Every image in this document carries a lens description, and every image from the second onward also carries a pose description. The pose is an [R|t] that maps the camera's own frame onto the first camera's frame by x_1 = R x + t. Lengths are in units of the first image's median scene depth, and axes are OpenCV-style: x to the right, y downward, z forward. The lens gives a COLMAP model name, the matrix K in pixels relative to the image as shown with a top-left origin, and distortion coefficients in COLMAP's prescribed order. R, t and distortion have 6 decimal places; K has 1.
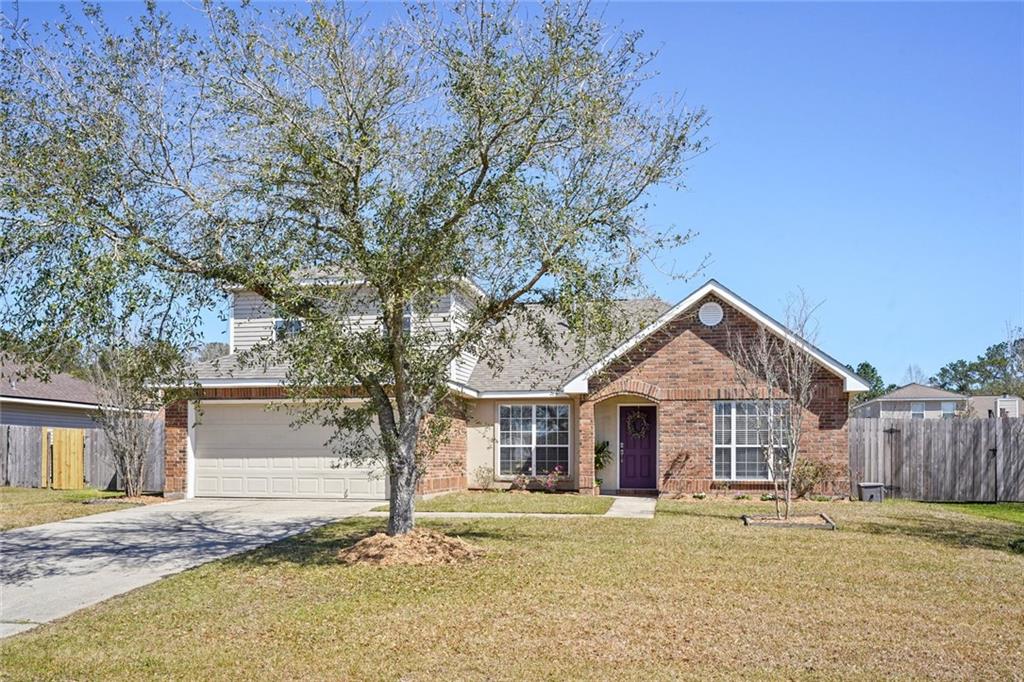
lens RADIAL K [[821.2, 0, 511.5], [0, 821.2, 341.8], [0, 0, 1]] dist [0.008211, -0.001187]
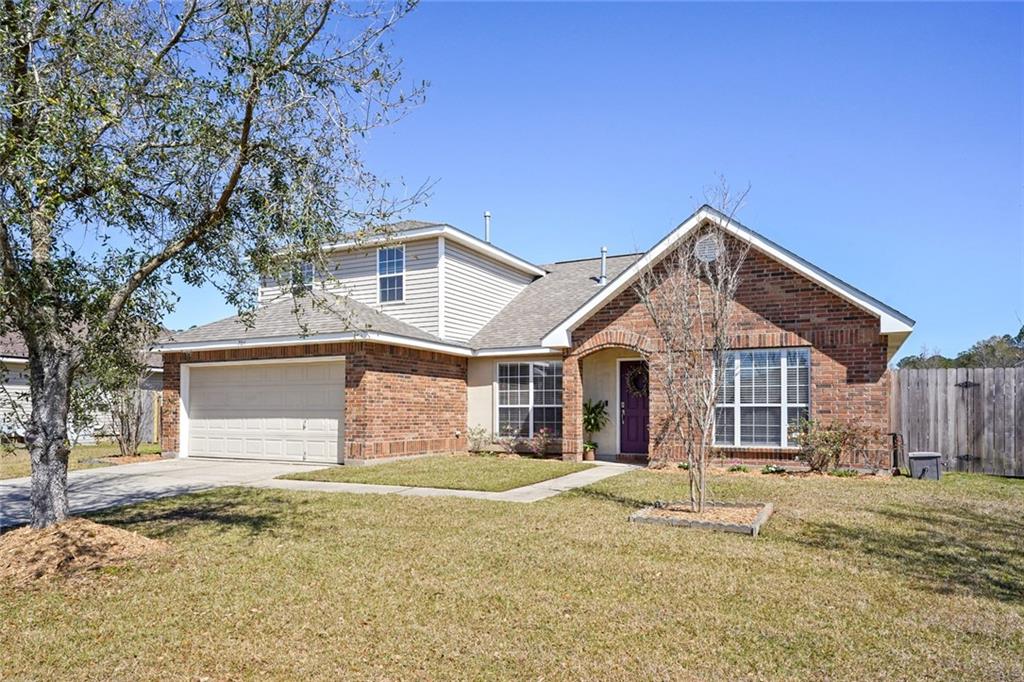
lens RADIAL K [[663.3, 0, 512.7], [0, 663.3, 340.4], [0, 0, 1]] dist [0.003112, 0.000396]
pose [[0.960756, -0.031283, -0.275624, 0.232801], [0.039189, 0.998962, 0.023223, 0.036550], [0.274611, -0.033114, 0.960985, 0.293270]]
